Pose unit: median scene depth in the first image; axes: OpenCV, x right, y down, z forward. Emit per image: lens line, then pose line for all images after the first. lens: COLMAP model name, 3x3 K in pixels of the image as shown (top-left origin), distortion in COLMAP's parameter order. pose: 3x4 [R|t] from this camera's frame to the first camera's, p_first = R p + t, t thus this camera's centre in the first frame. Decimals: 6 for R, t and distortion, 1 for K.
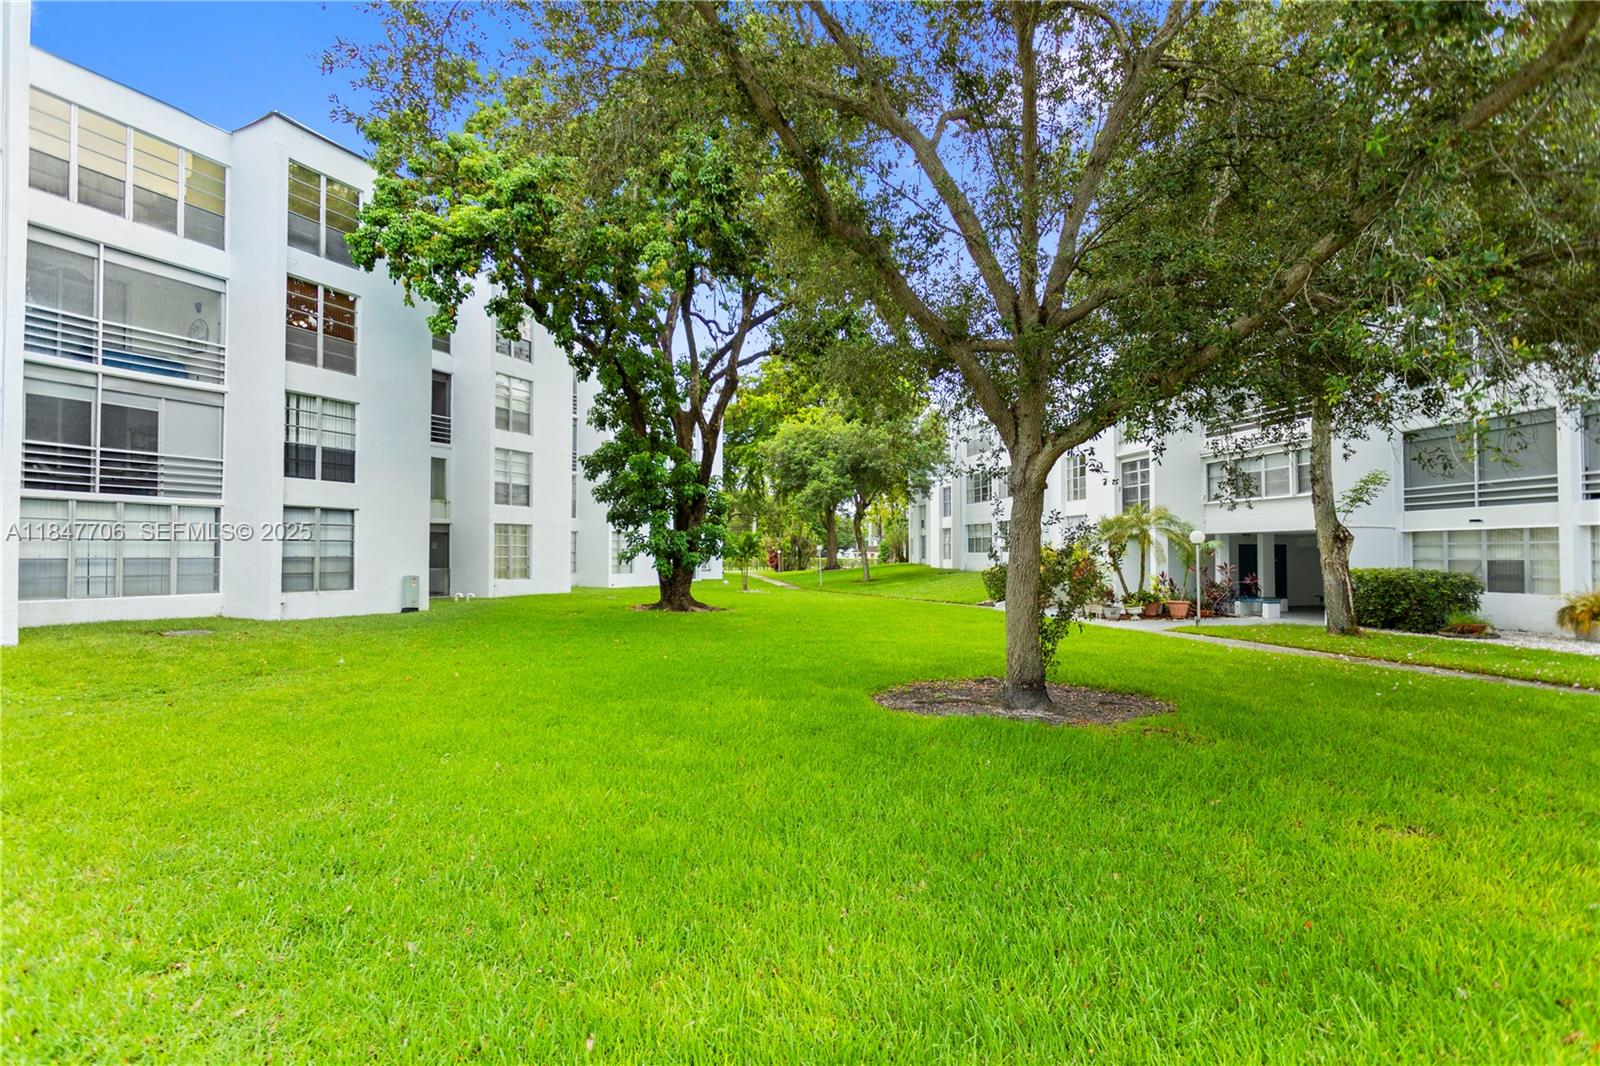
lens RADIAL K [[770.1, 0, 793.2], [0, 770.1, 537.6], [0, 0, 1]] dist [0.004030, 0.000203]
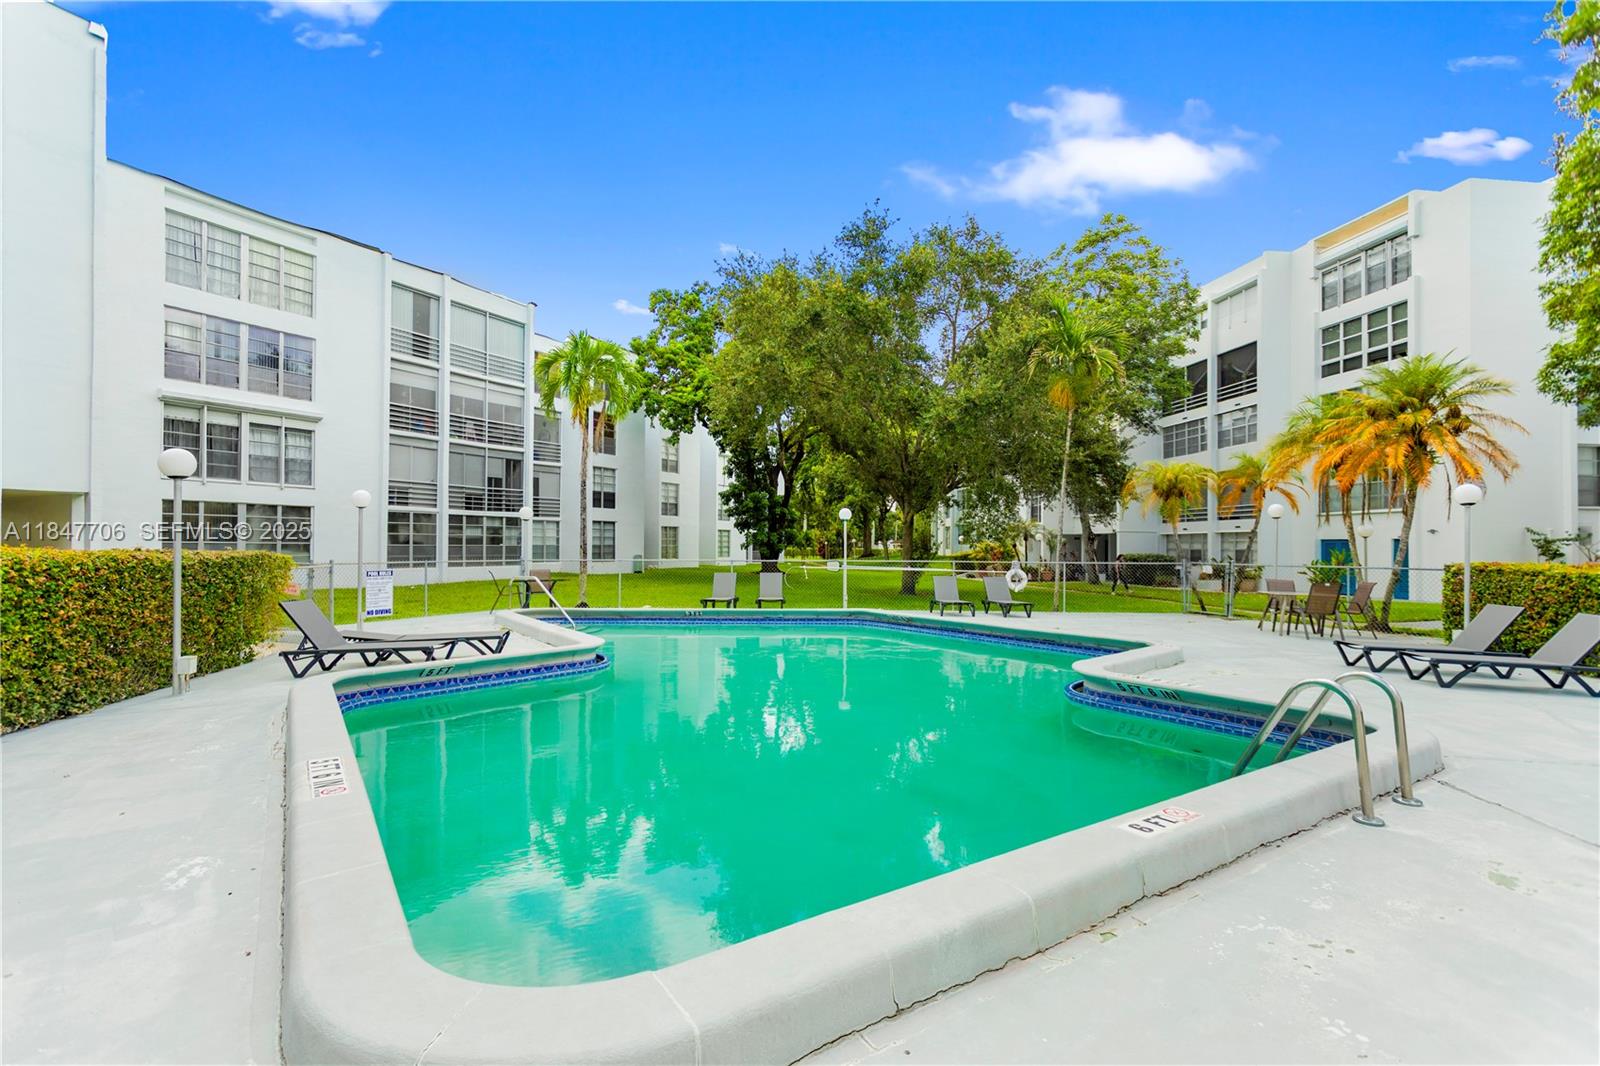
lens RADIAL K [[787.8, 0, 799.2], [0, 787.8, 553.8], [0, 0, 1]] dist [0.002680, 0.000305]
pose [[0.998577, 0.004800, -0.053105, 0.019565], [-0.003069, 0.999463, 0.032632, -0.018958], [0.053233, -0.032422, 0.998056, -0.907334]]
